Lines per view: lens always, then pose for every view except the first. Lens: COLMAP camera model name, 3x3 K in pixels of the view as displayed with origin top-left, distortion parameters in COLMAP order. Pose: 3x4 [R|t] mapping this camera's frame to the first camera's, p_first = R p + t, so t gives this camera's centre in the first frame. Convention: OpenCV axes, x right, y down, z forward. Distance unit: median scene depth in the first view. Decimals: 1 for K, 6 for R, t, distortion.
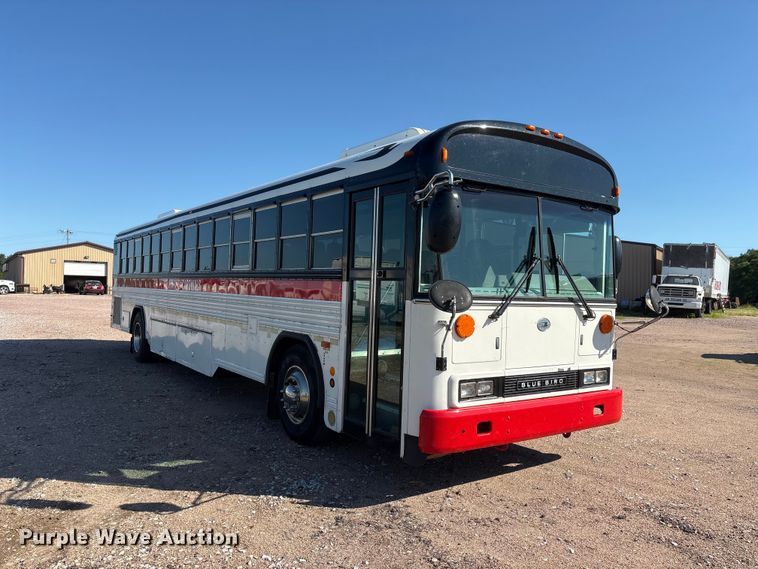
lens RADIAL K [[567.5, 0, 384.5], [0, 567.5, 285.9], [0, 0, 1]] dist [0.065183, -0.085467]
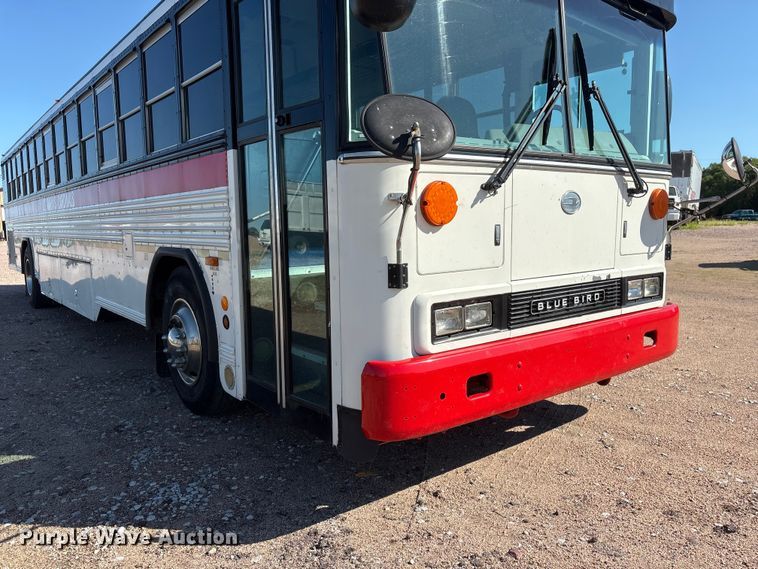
lens RADIAL K [[578.7, 0, 379.0], [0, 578.7, 284.5], [0, 0, 1]] dist [0.021067, -0.005208]
pose [[0.997489, -0.054333, 0.045425, 0.050795], [0.048779, 0.992106, 0.115526, 0.072541], [-0.051344, -0.113020, 0.992265, 0.409749]]
